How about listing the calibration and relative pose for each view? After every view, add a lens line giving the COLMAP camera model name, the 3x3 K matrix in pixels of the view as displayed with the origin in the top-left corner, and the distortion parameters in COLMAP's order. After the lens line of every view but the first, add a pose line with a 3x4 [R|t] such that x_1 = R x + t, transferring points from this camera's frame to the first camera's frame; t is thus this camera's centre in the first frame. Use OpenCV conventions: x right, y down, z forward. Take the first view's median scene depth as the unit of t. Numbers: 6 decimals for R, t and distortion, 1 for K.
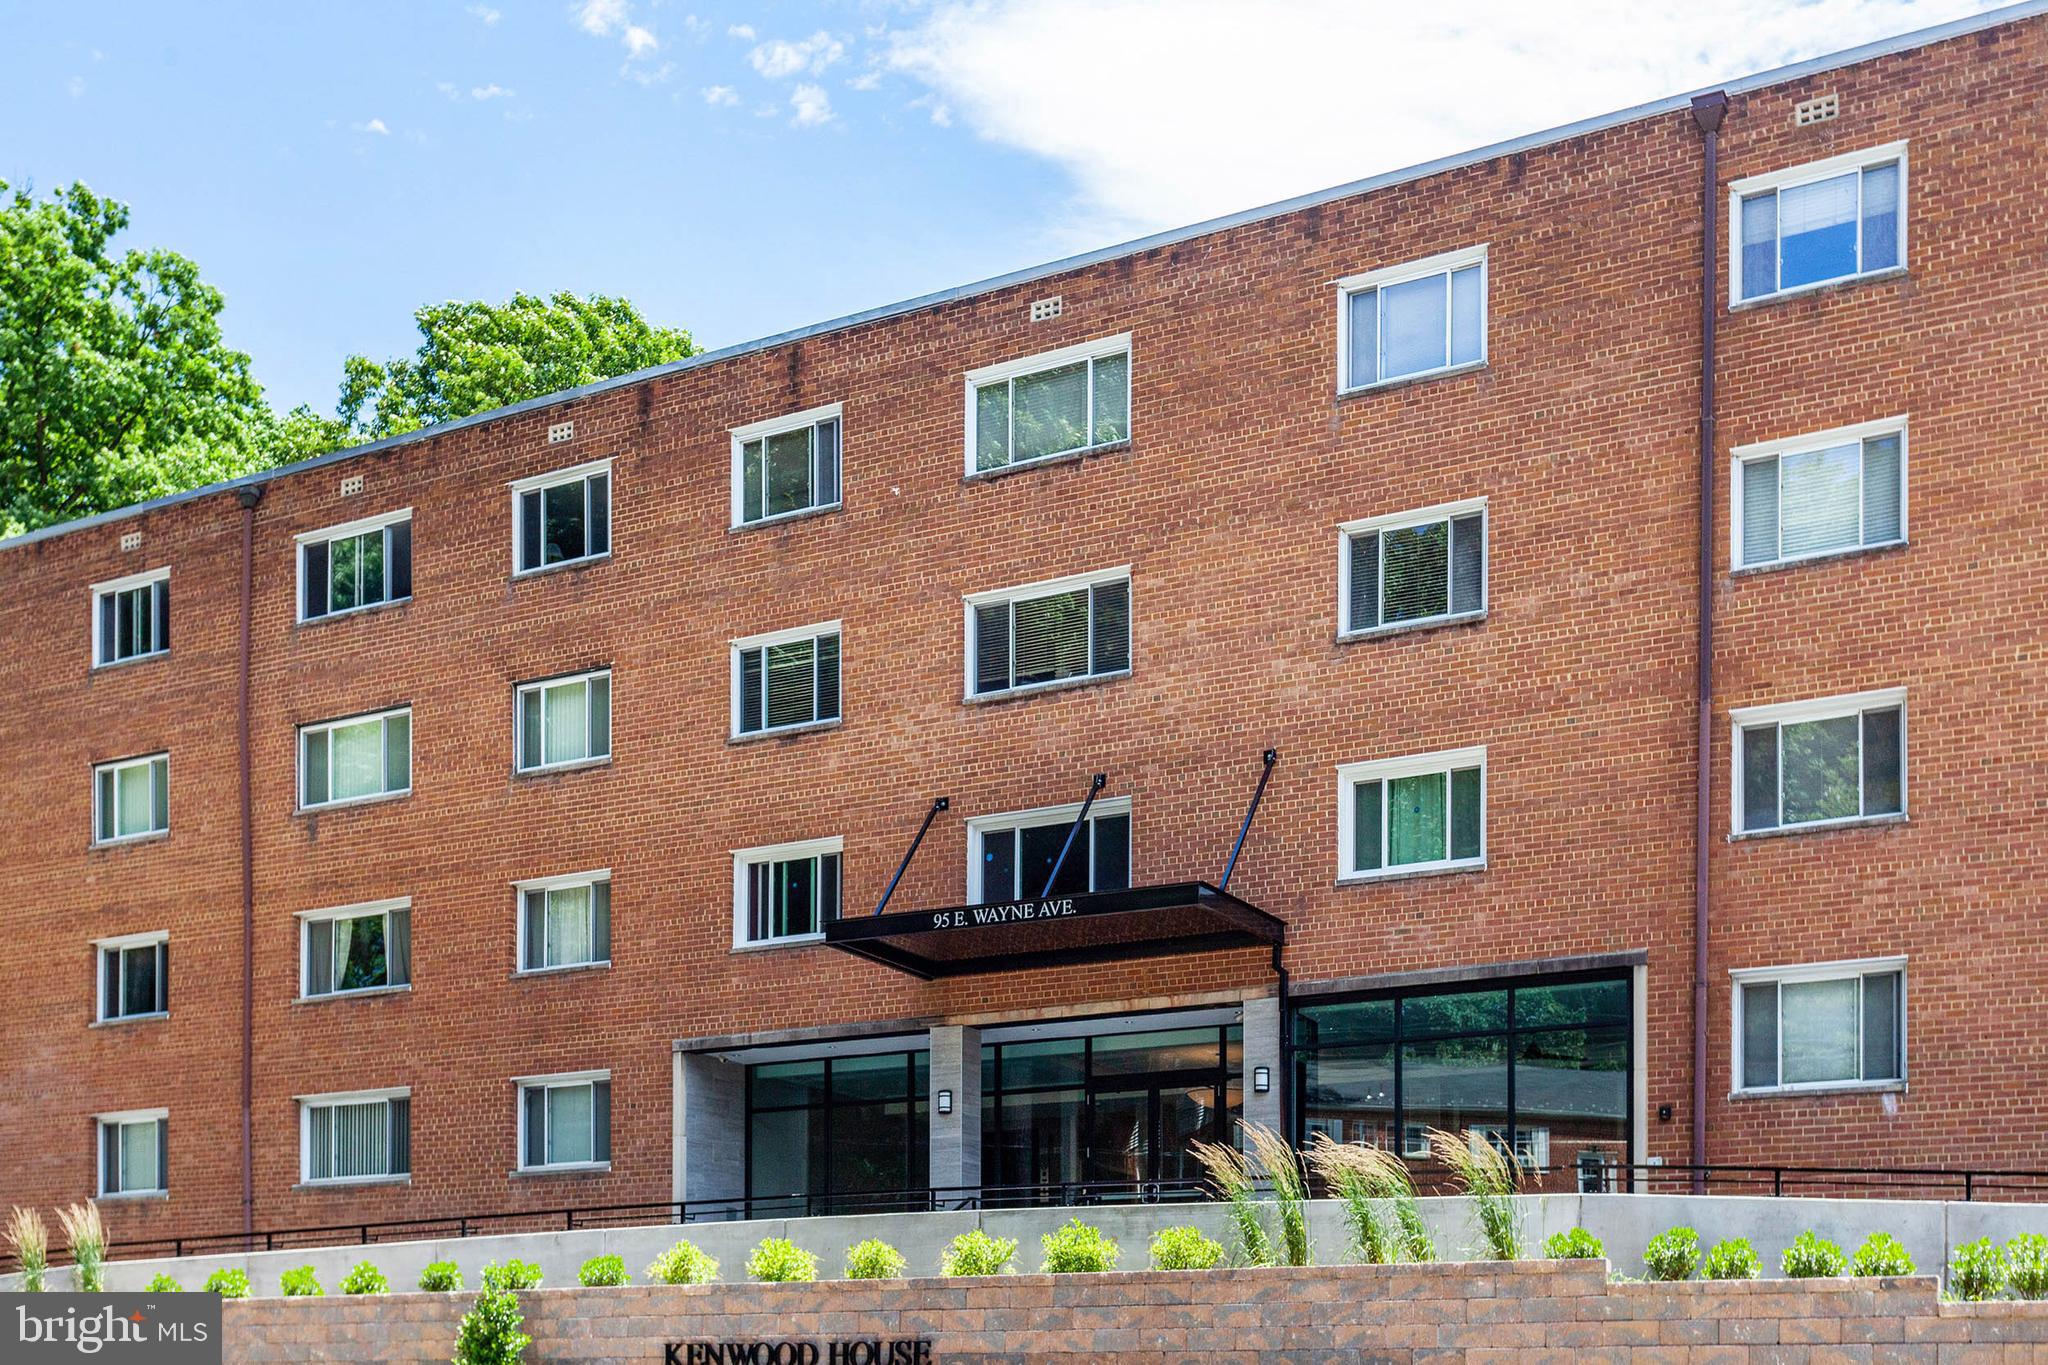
lens RADIAL K [[2380.6, 0, 1023.1], [0, 2380.6, 588.1], [0, 0, 1]] dist [0.011009, 0.001069]
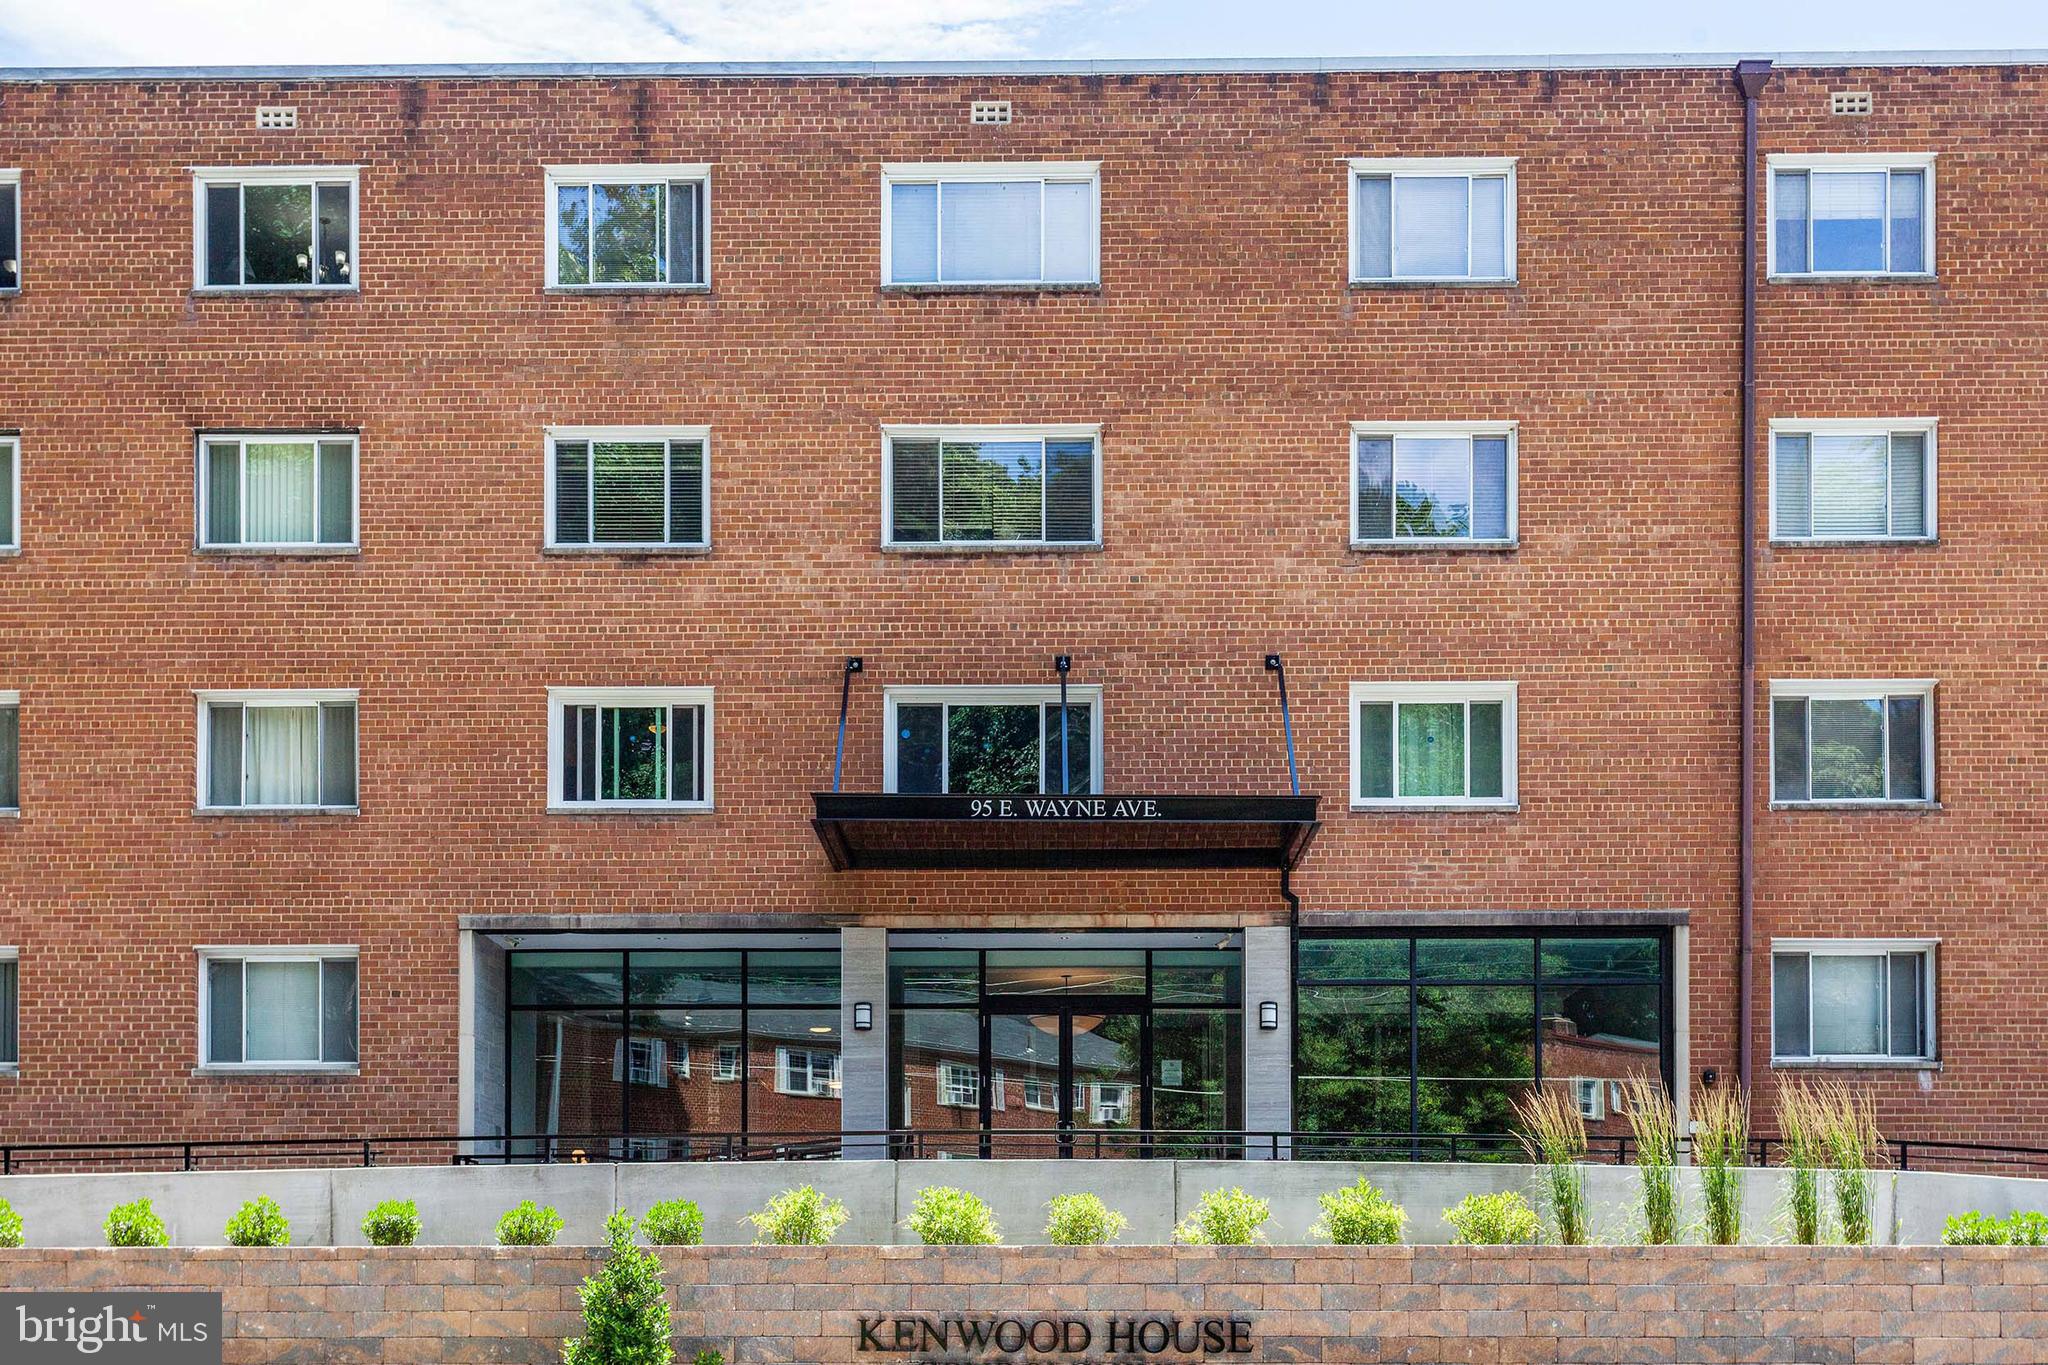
lens RADIAL K [[2380.6, 0, 1023.1], [0, 2380.6, 588.1], [0, 0, 1]] dist [0.011009, 0.001069]
pose [[0.869011, 0.140081, 0.474550, -0.419510], [-0.160083, 0.987102, 0.001770, 0.057250], [-0.468181, -0.077505, 0.880227, 0.250396]]
